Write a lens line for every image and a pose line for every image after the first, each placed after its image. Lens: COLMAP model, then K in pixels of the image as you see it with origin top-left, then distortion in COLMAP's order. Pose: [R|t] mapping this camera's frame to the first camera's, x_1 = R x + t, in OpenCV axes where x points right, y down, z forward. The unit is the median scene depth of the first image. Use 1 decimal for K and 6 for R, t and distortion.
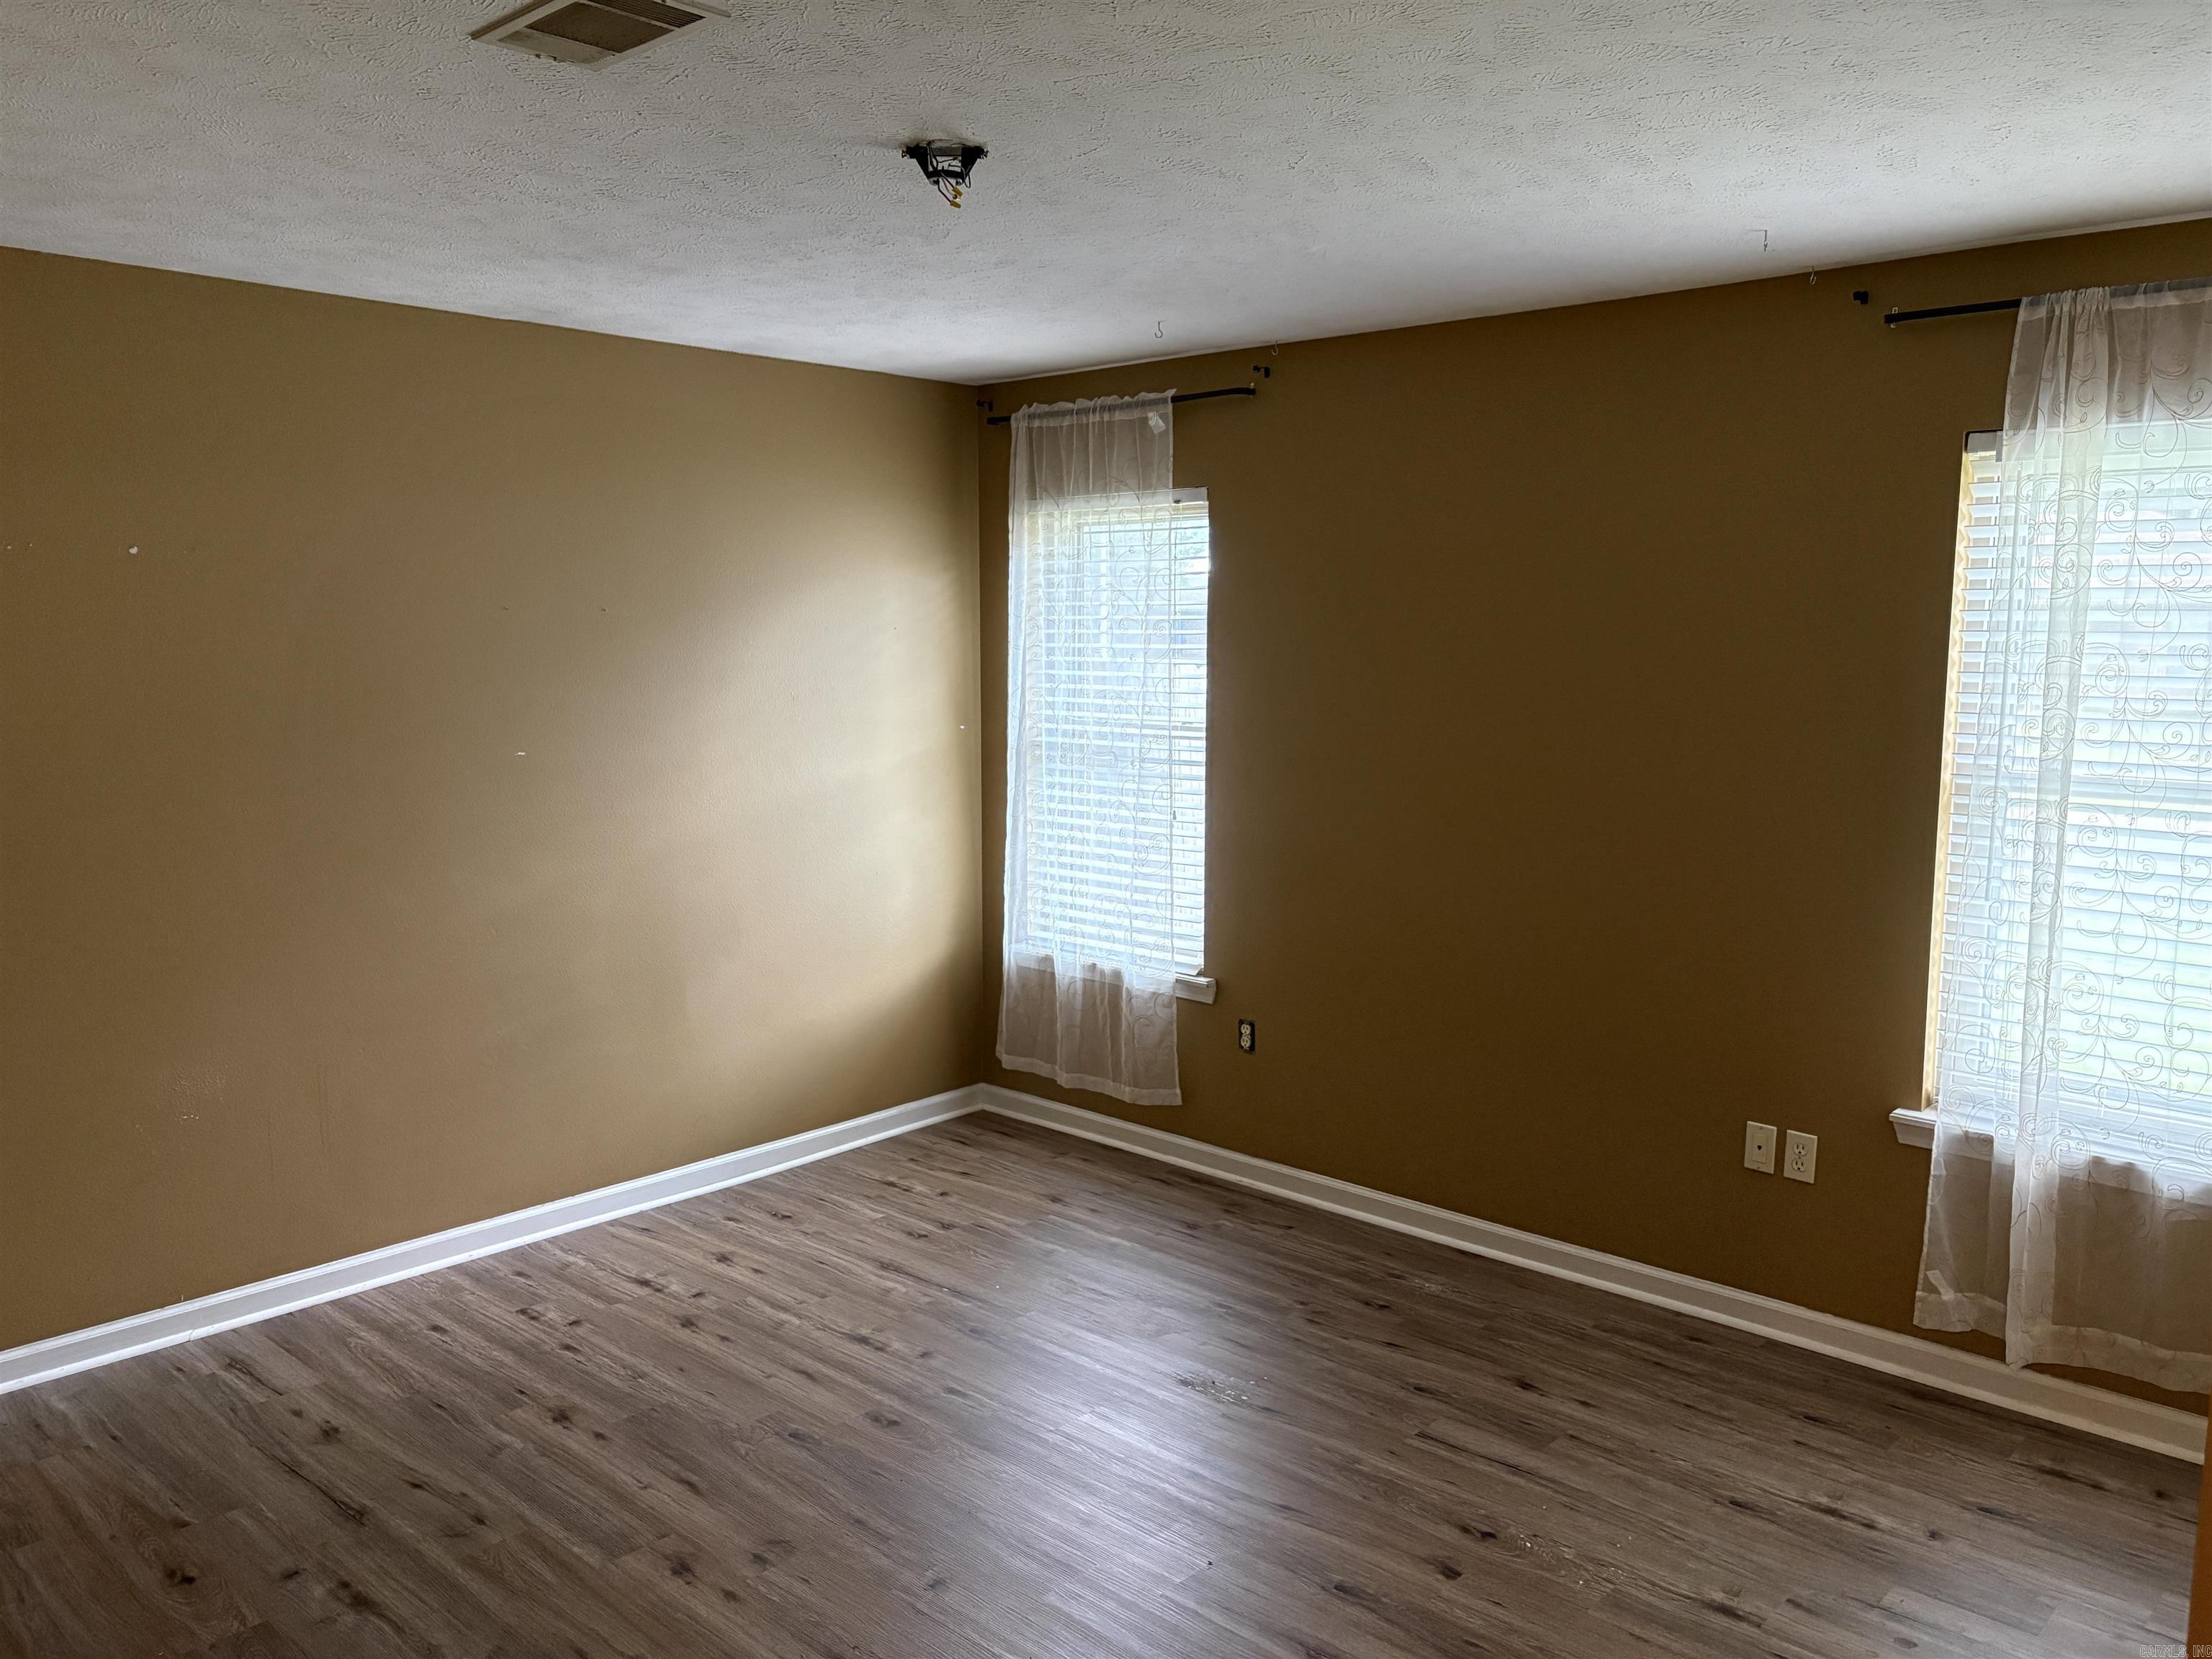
lens RADIAL K [[1679.9, 0, 1111.2], [0, 1679.9, 826.0], [0, 0, 1]] dist [0.040964, -0.027617]
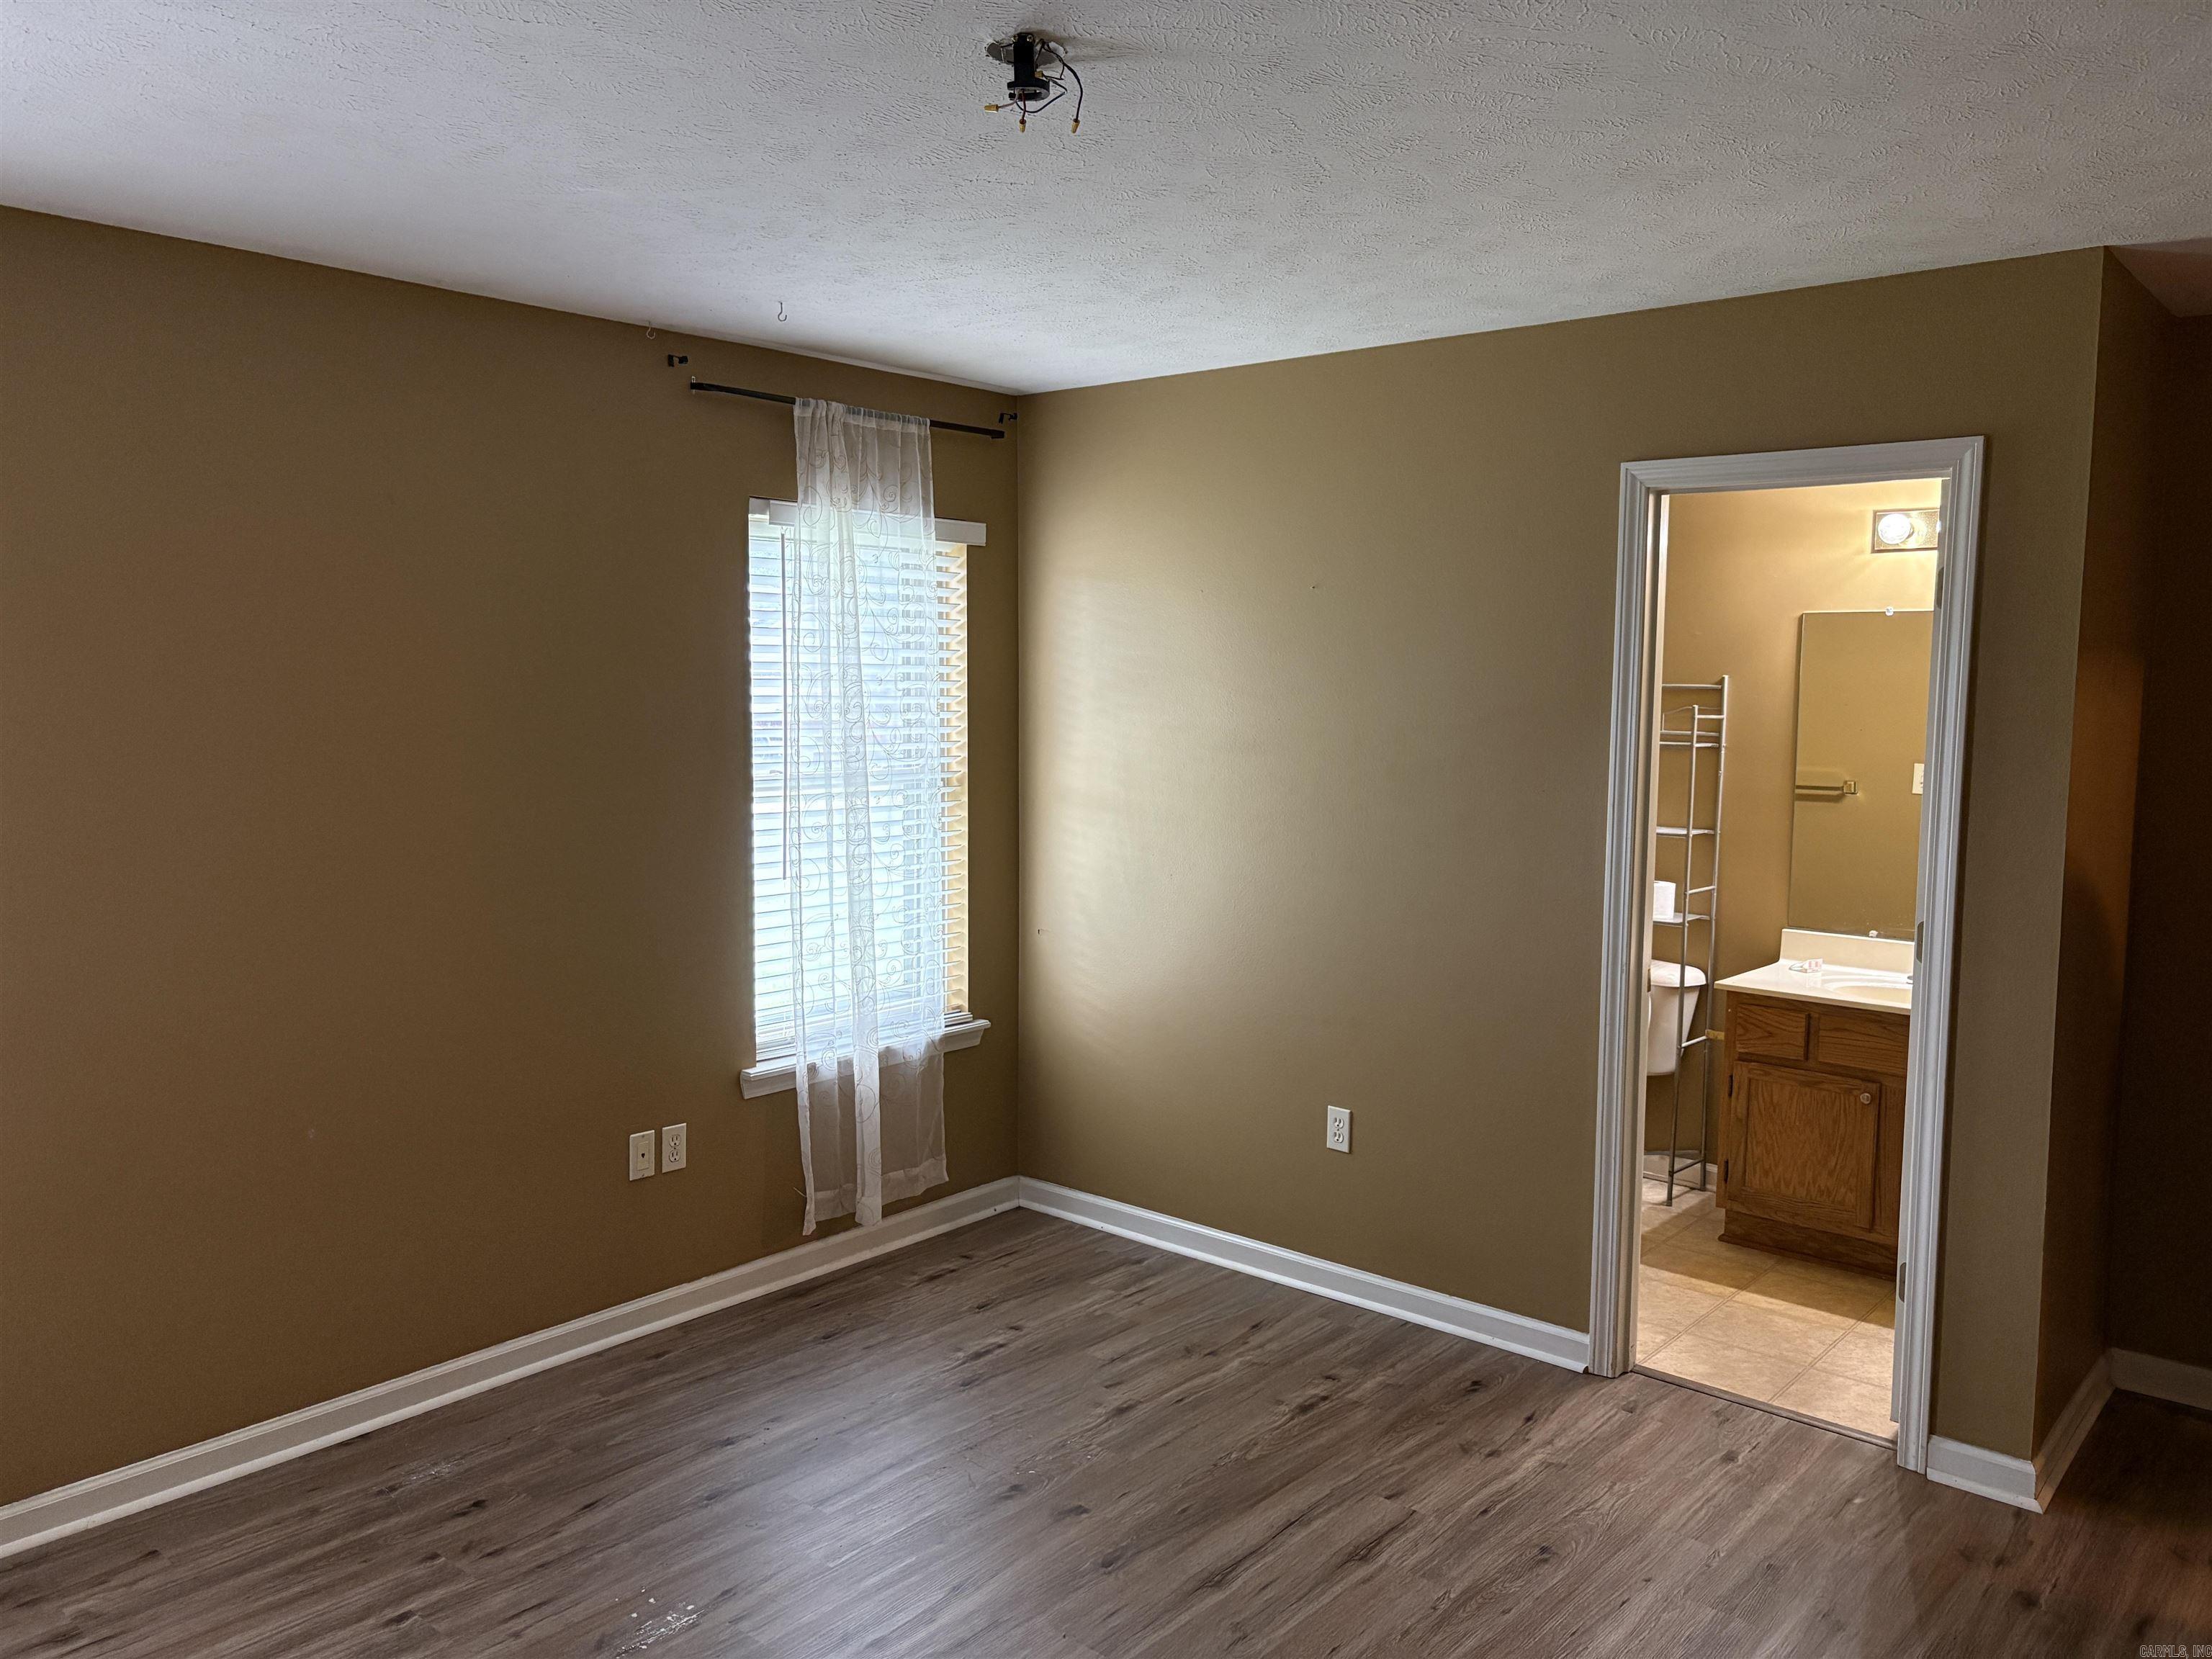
lens RADIAL K [[1679.9, 0, 1114.0], [0, 1679.9, 834.0], [0, 0, 1]] dist [0.040964, -0.027617]
pose [[-0.025027, -0.105967, 0.994055, -0.711628], [0.114321, 0.987539, 0.108151, -0.095017], [-0.993129, 0.116348, -0.012601, 0.781615]]
